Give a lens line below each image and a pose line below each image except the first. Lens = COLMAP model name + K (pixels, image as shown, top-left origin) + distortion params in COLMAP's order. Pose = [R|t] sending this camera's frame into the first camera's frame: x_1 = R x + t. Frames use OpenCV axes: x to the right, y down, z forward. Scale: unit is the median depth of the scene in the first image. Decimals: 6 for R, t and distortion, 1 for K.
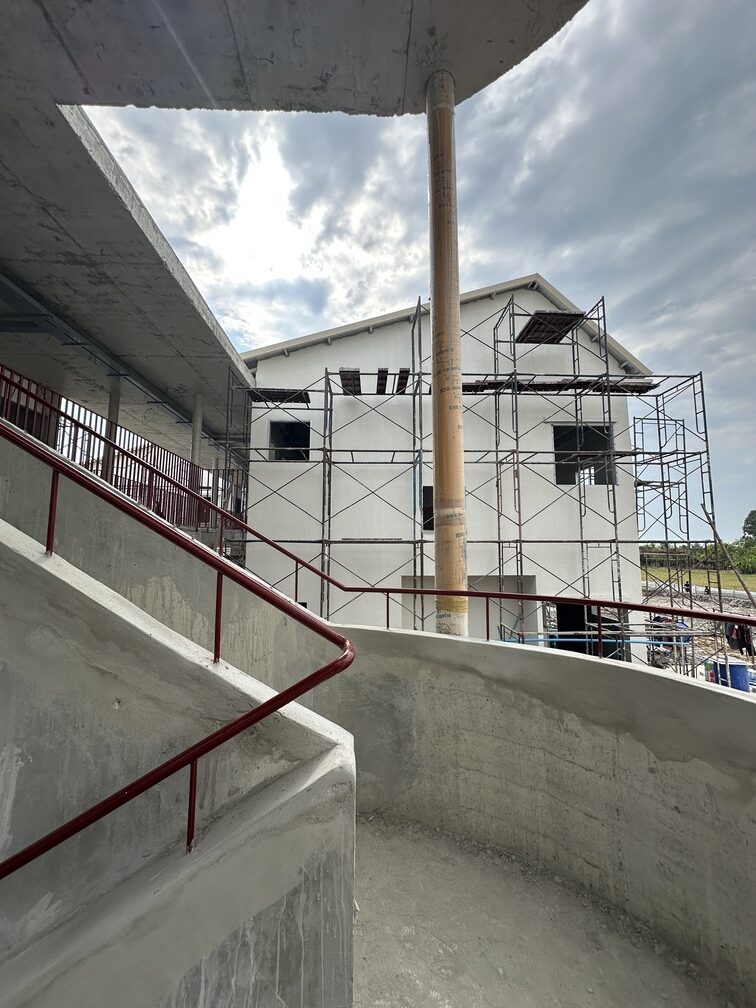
lens RADIAL K [[408.5, 0, 375.3], [0, 408.5, 503.4], [0, 0, 1]] dist [-0.007555, 0.000451]
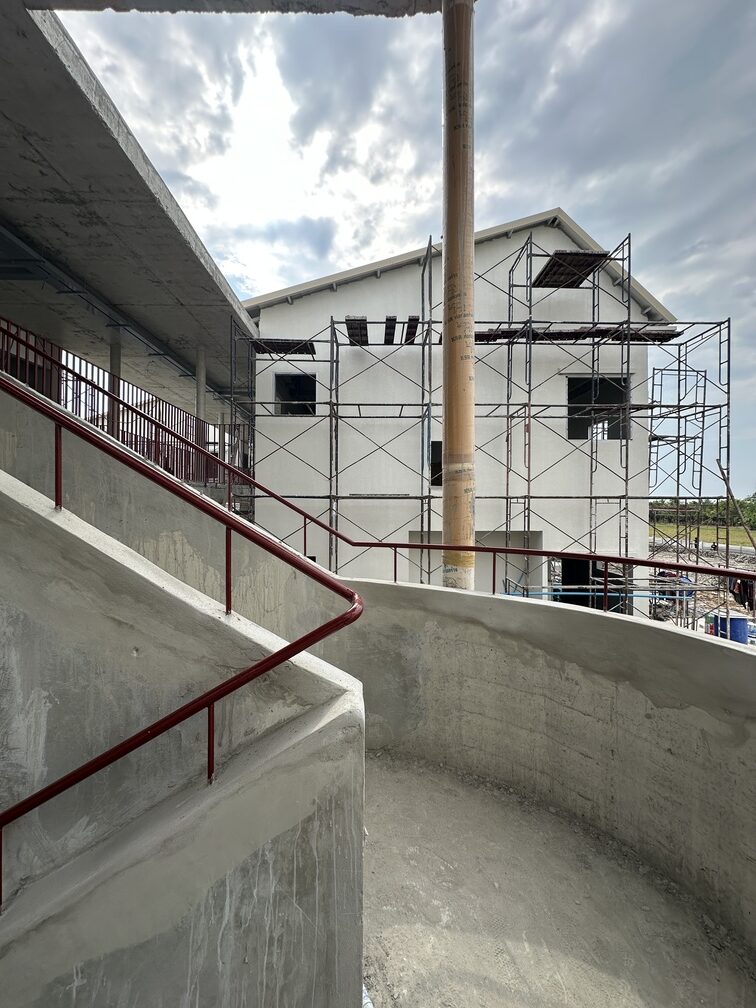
lens RADIAL K [[408.5, 0, 375.2], [0, 408.5, 505.3], [0, 0, 1]] dist [-0.007555, 0.000451]
pose [[0.999830, 0.001538, -0.018391, -0.000385], [0.000549, 0.993605, 0.112909, 0.000399], [0.018447, -0.112900, 0.993435, 0.002978]]
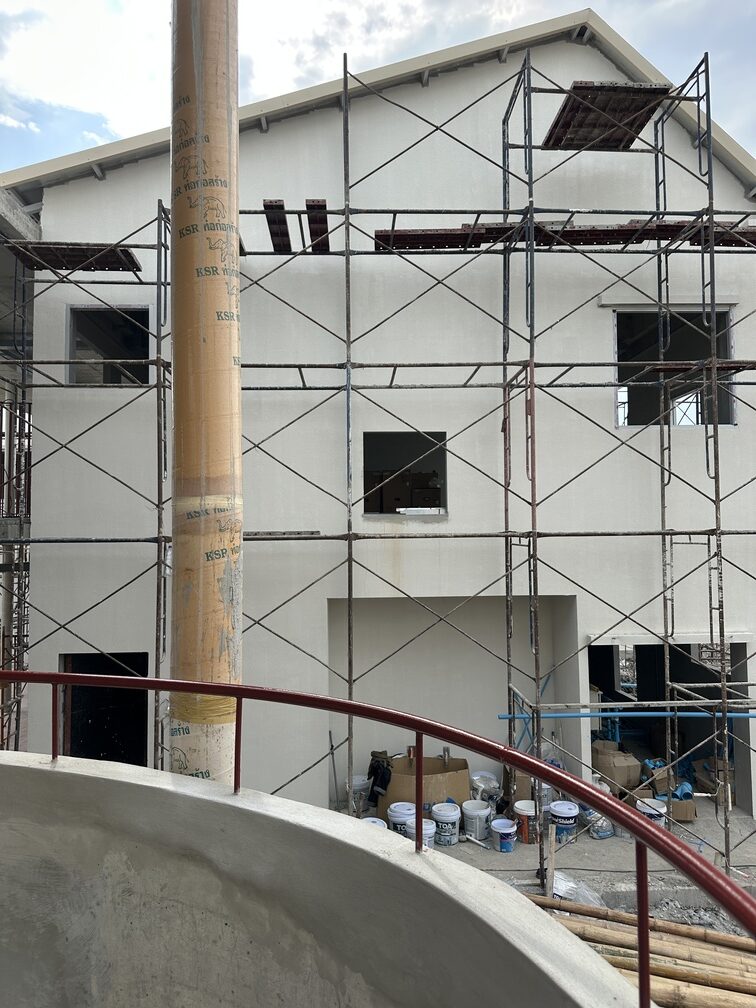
lens RADIAL K [[726.1, 0, 376.2], [0, 726.1, 504.9], [0, 0, 1]] dist [0.037482, -0.053012]
pose [[0.999757, -0.012217, 0.018346, 0.148927], [0.010980, 0.997753, 0.066098, -0.012384], [-0.019112, -0.065881, 0.997644, 0.073901]]
